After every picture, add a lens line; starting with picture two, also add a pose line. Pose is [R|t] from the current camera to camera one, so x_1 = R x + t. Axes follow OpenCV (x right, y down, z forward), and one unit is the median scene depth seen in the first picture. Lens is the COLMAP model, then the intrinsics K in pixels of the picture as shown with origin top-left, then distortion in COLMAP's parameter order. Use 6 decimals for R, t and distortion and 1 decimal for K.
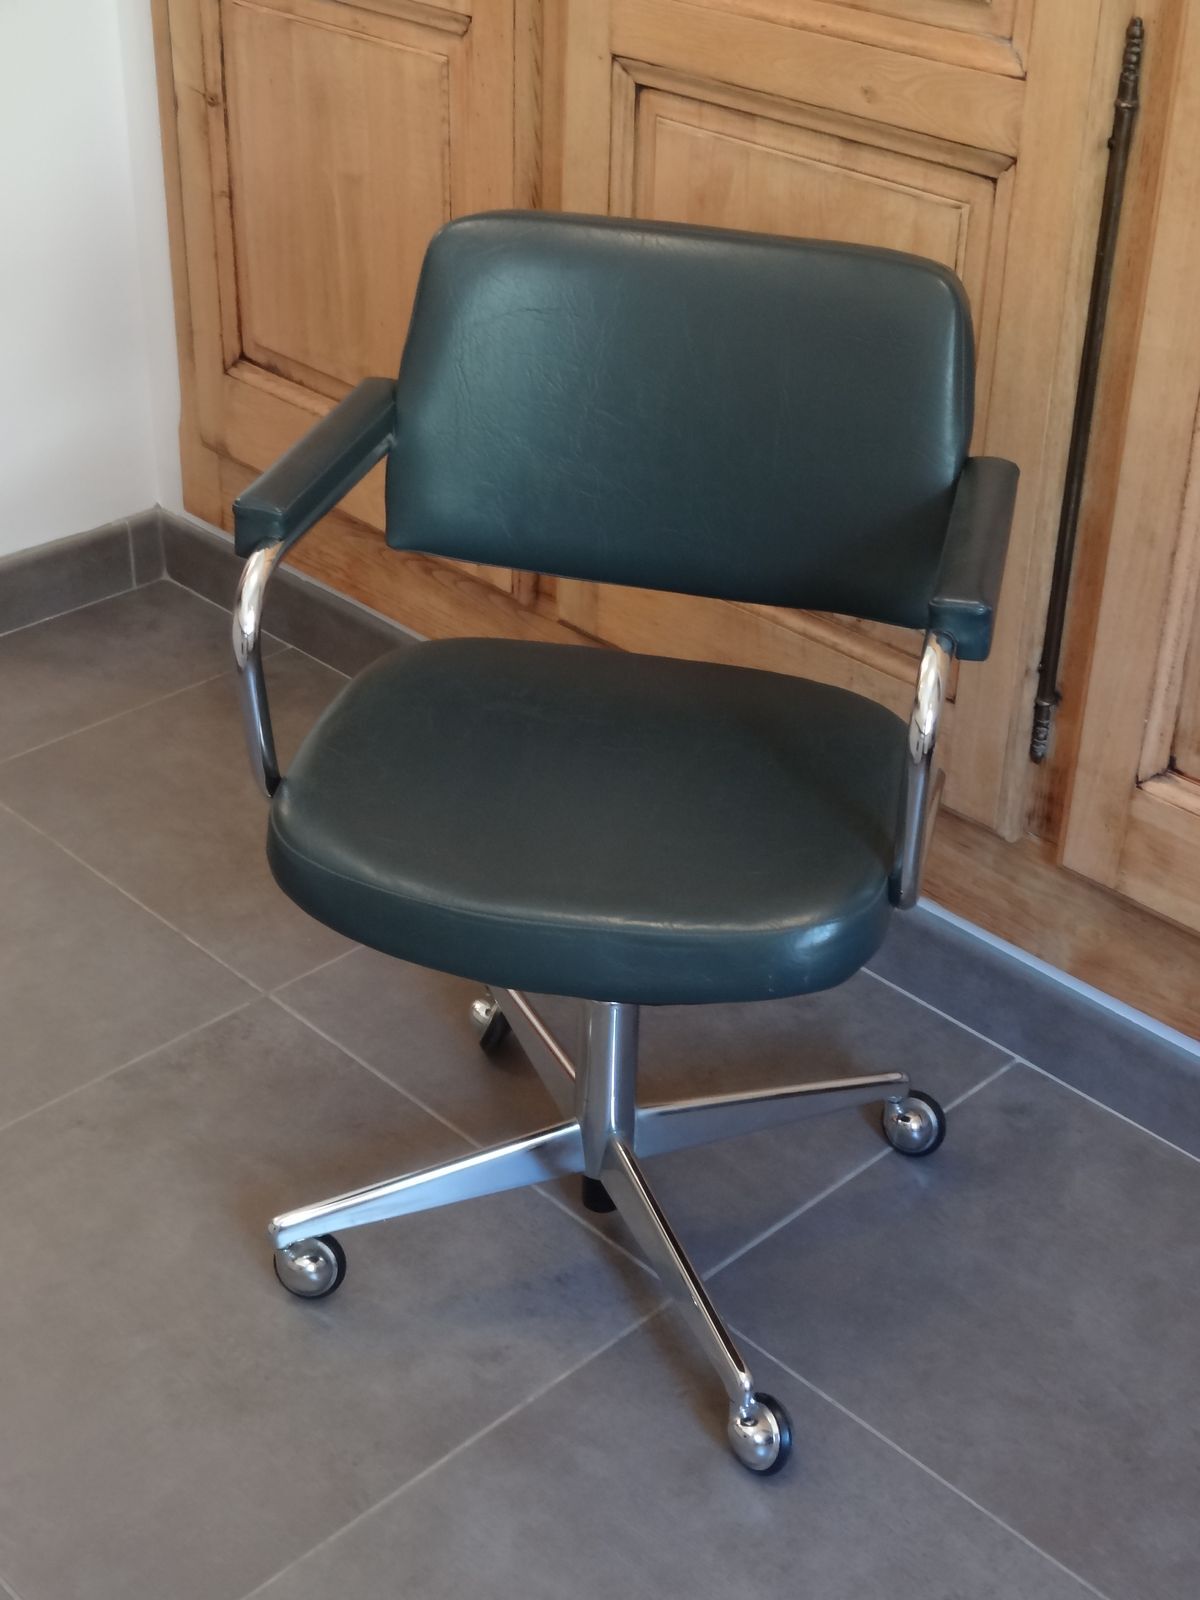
lens RADIAL K [[2284.5, 0, 597.4], [0, 2284.5, 813.2], [0, 0, 1]] dist [0.024386, 0.000000]
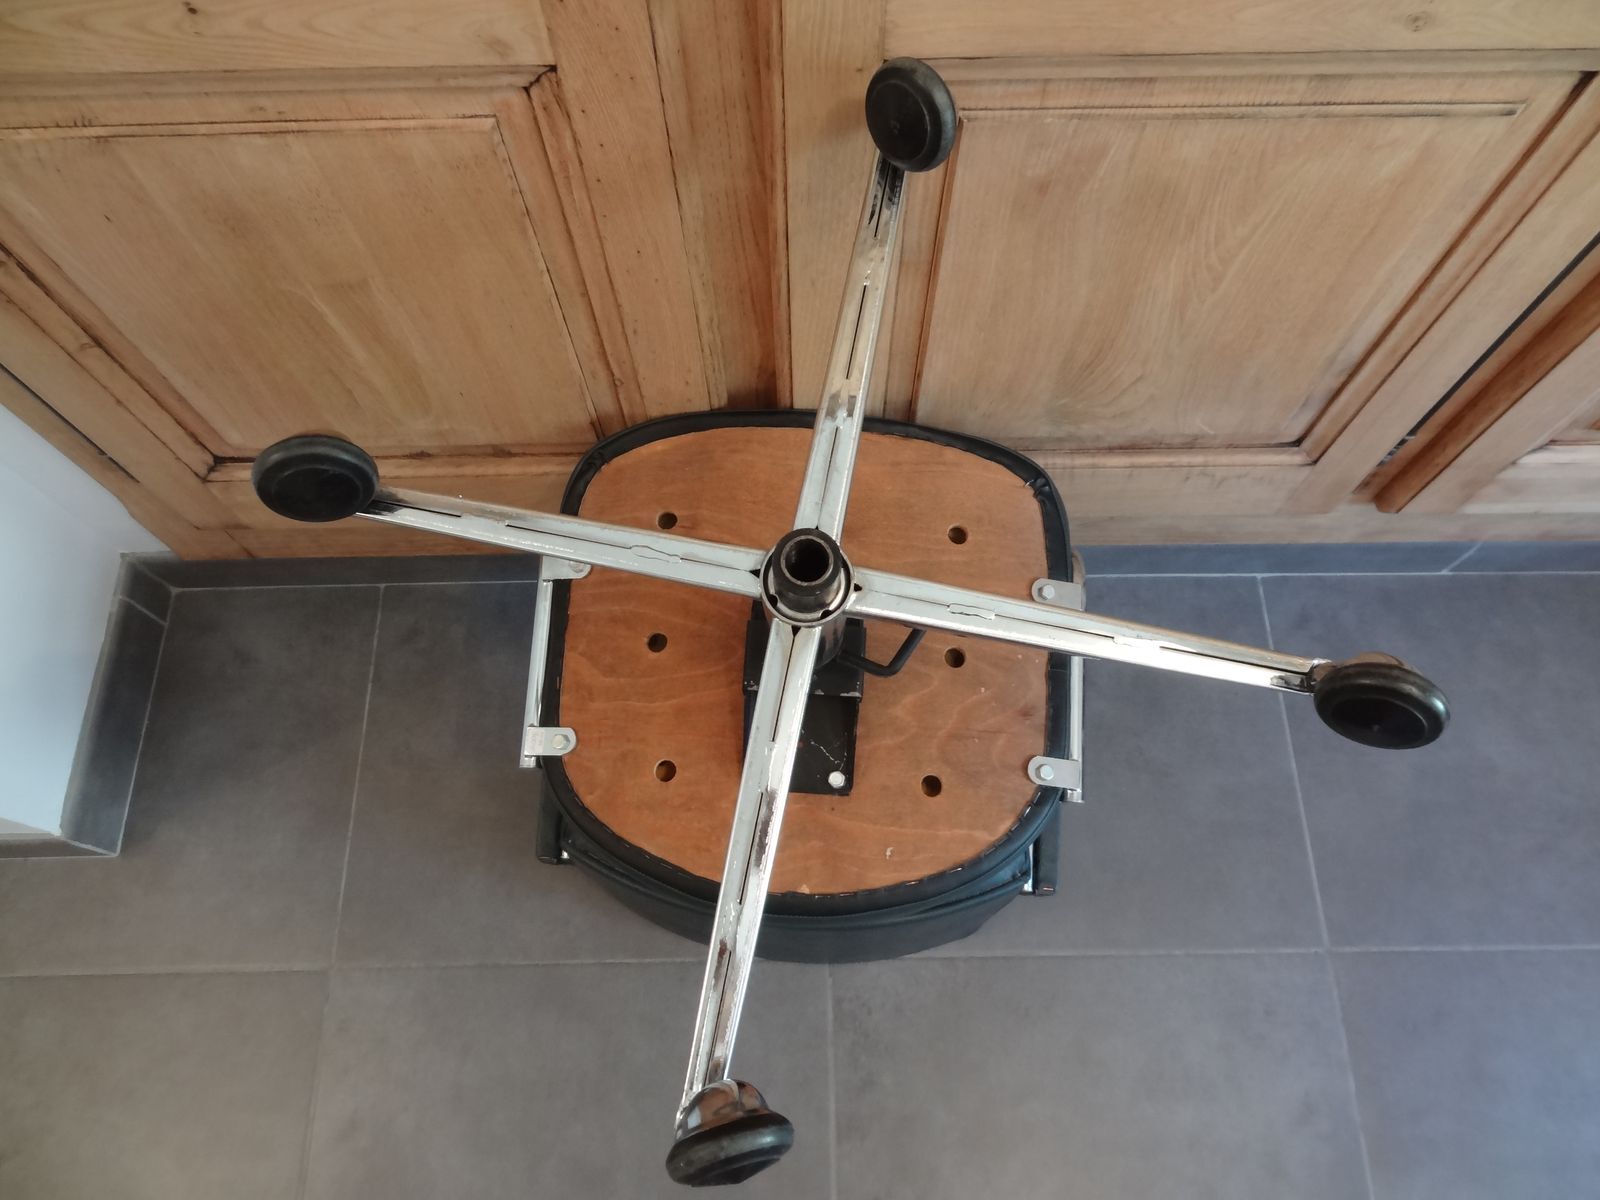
lens RADIAL K [[1106.6, 0, 816.0], [0, 1106.6, 598.8], [0, 0, 1]] dist [0.007082, 0.001593]
pose [[0.686521, -0.678319, 0.261864, -0.199430], [0.391537, 0.648343, 0.652955, -0.467682], [-0.612689, -0.345738, 0.710688, 0.780456]]
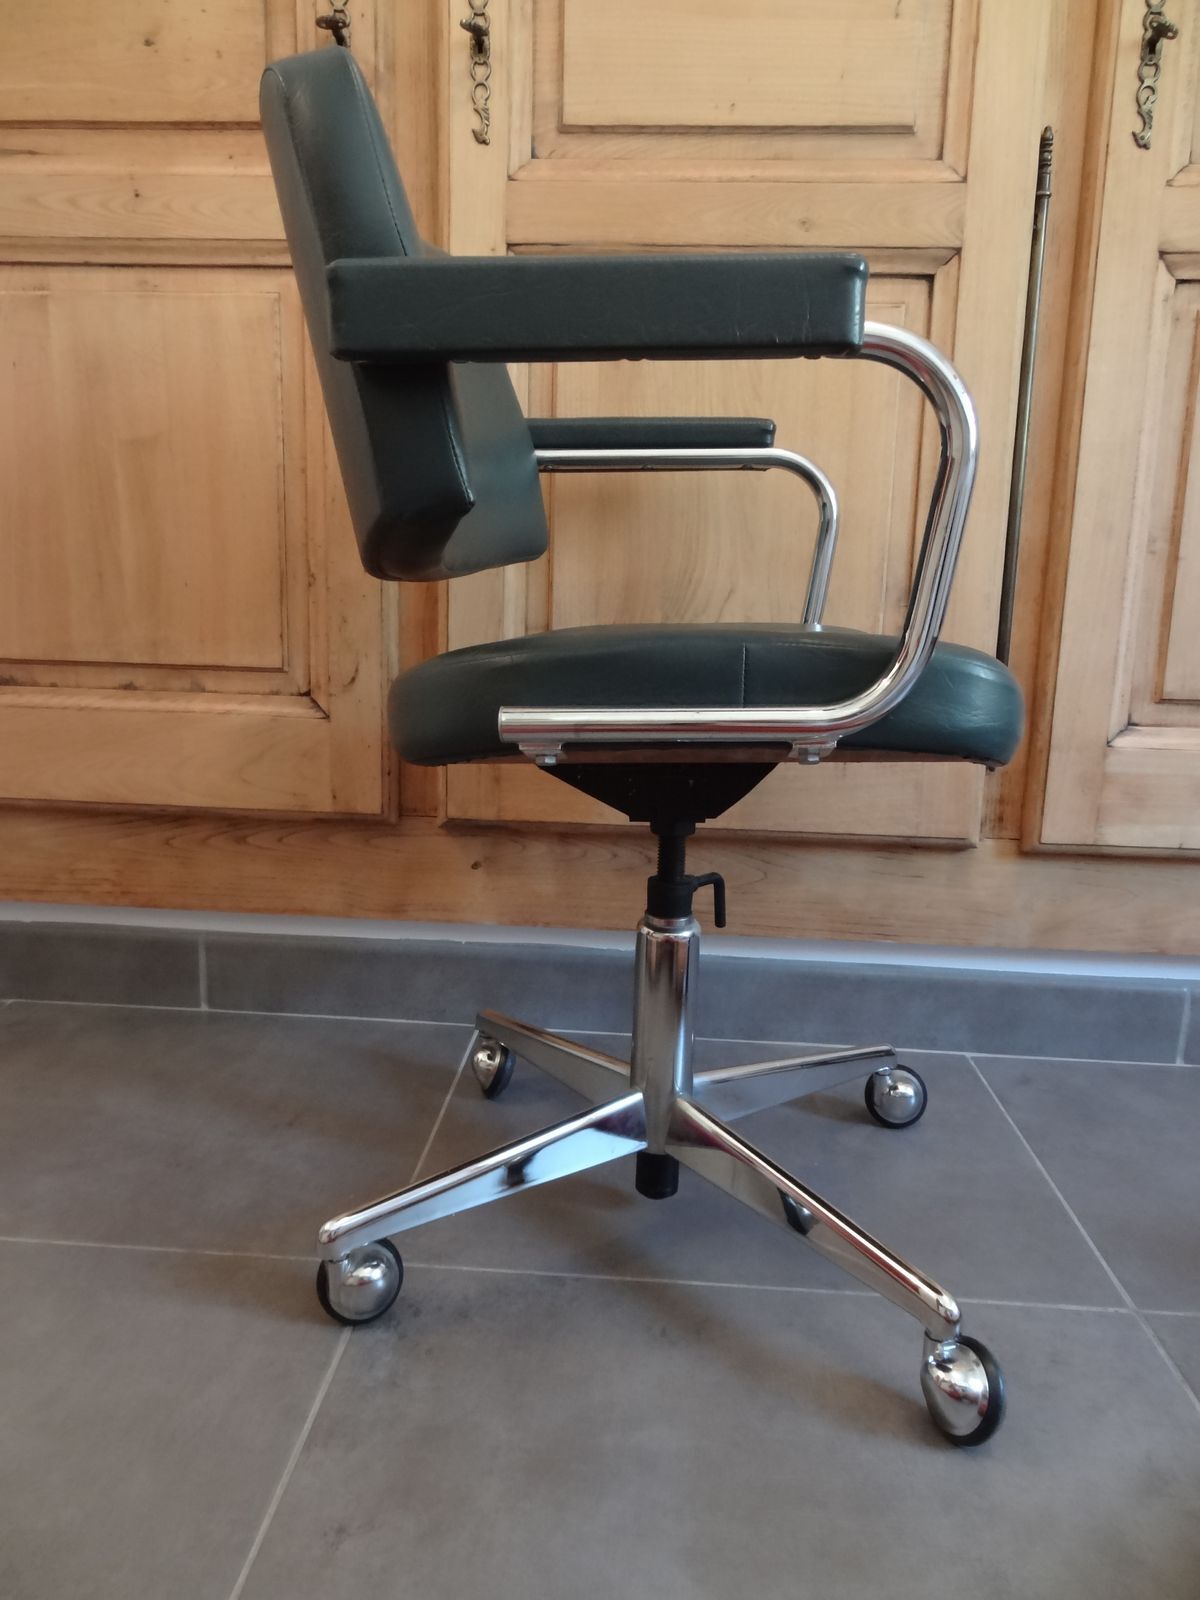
lens RADIAL K [[1106.6, 0, 605.0], [0, 1106.6, 803.2], [0, 0, 1]] dist [0.007082, 0.001593]
pose [[0.736049, -0.121758, 0.665888, -0.369165], [0.343112, 0.915070, -0.211943, 0.050264], [-0.583529, 0.384475, 0.715313, 0.728710]]
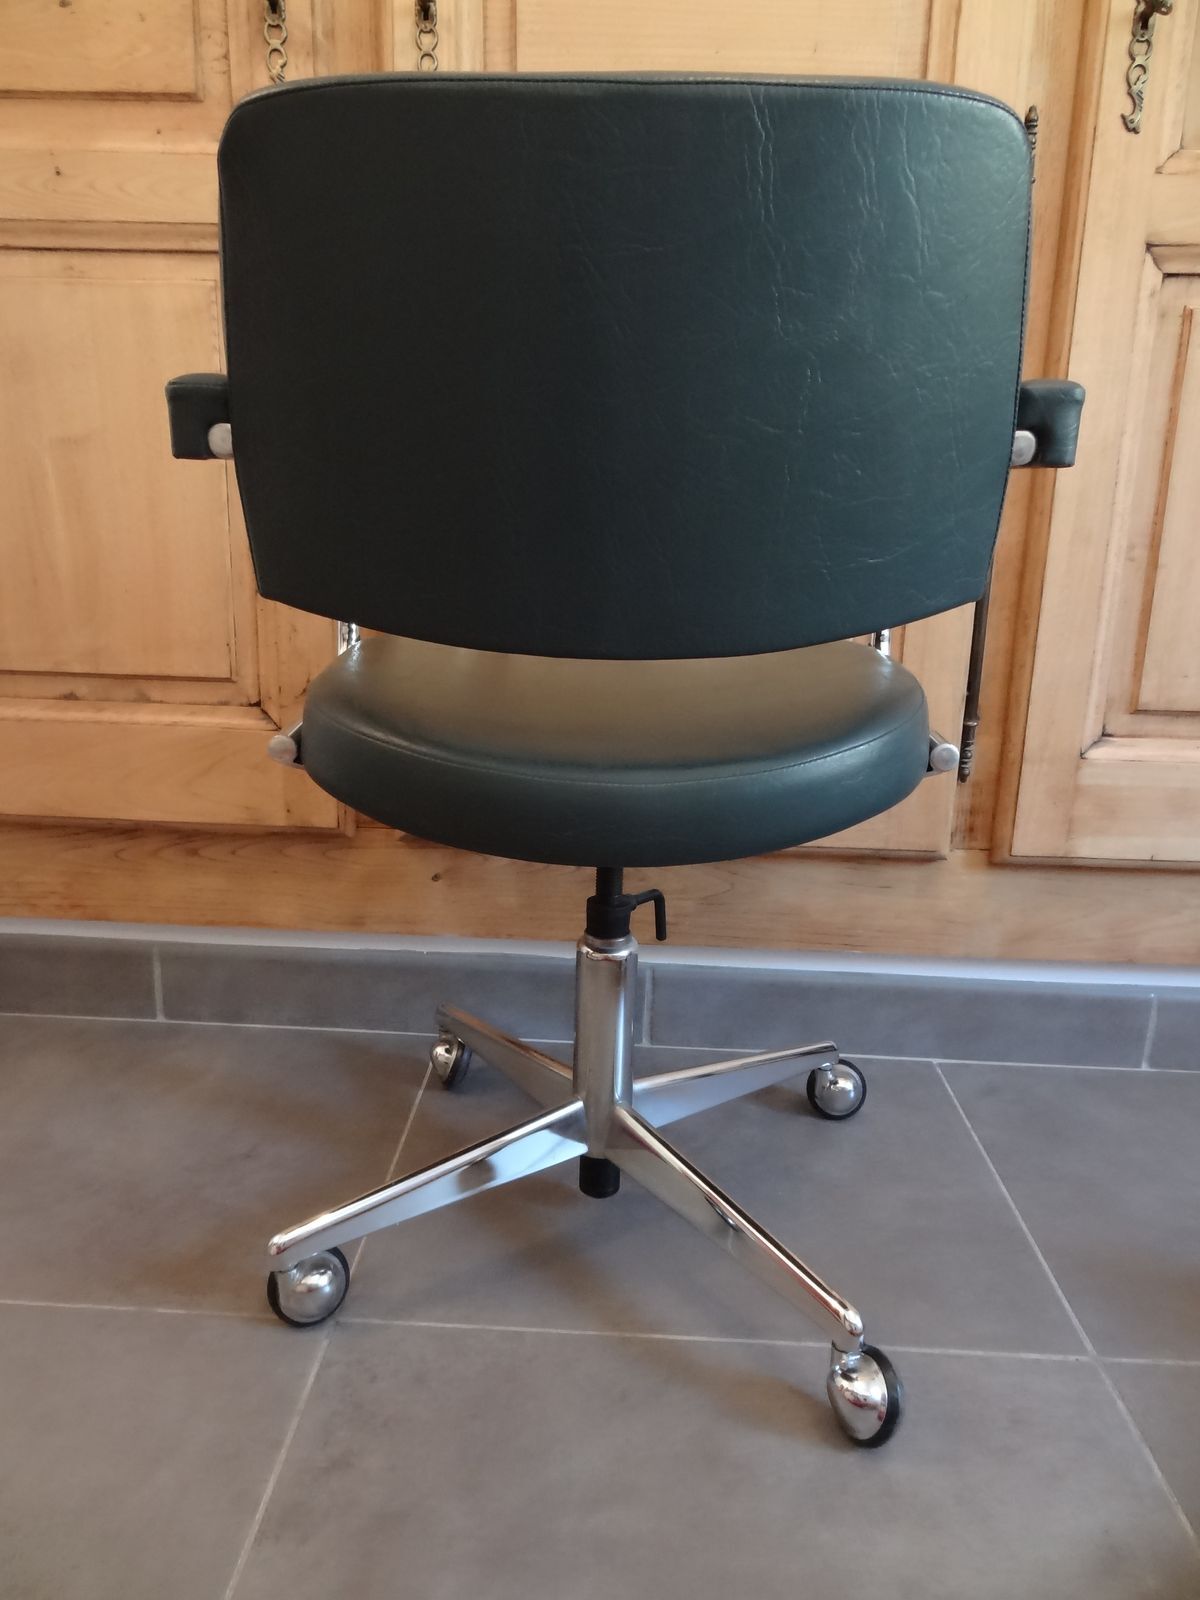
lens RADIAL K [[1106.6, 0, 602.5], [0, 1106.6, 800.6], [0, 0, 1]] dist [0.007082, 0.001593]
pose [[0.721967, -0.166781, 0.671526, -0.346569], [0.351146, 0.924567, -0.147896, 0.007082], [-0.596205, 0.342579, 0.726071, 0.719885]]
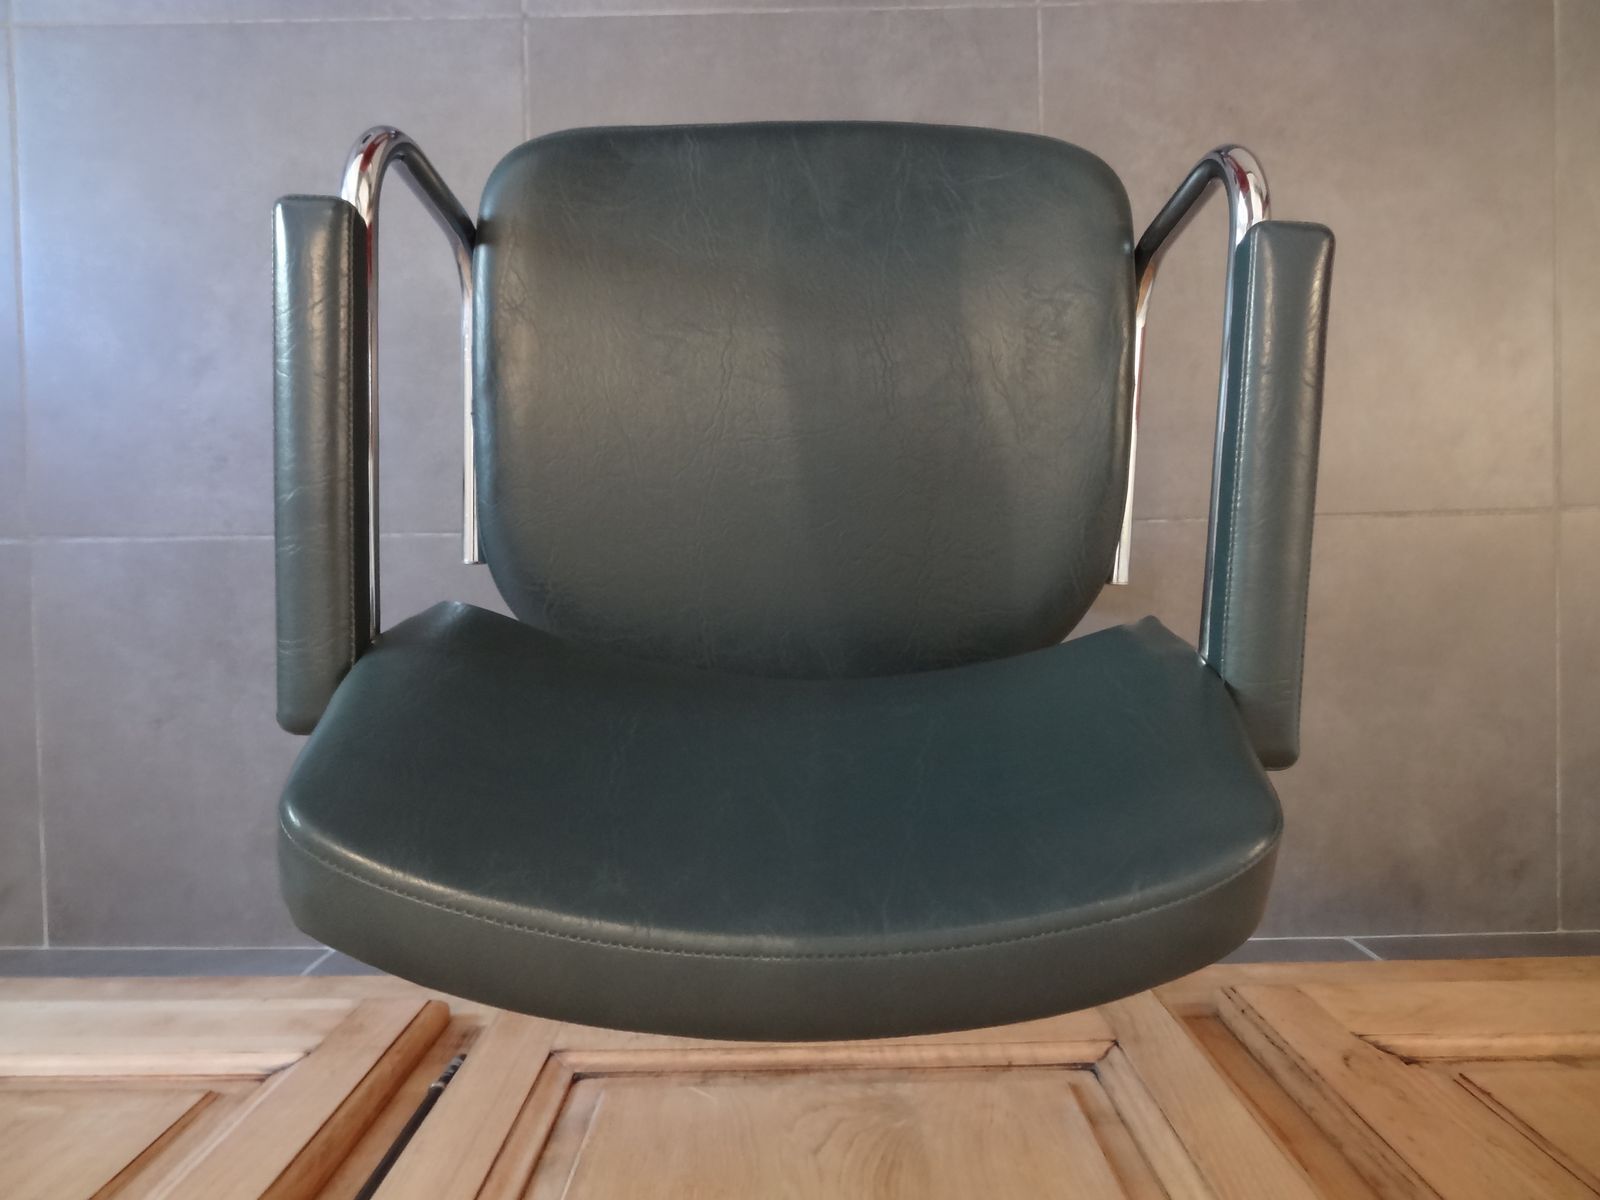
lens RADIAL K [[1106.6, 0, 807.8], [0, 1106.6, 589.9], [0, 0, 1]] dist [0.007082, 0.001593]
pose [[-0.687070, 0.726573, -0.005072, -0.041629], [-0.397032, -0.369581, 0.840105, -0.401327], [0.608523, 0.579225, 0.542400, 0.755449]]
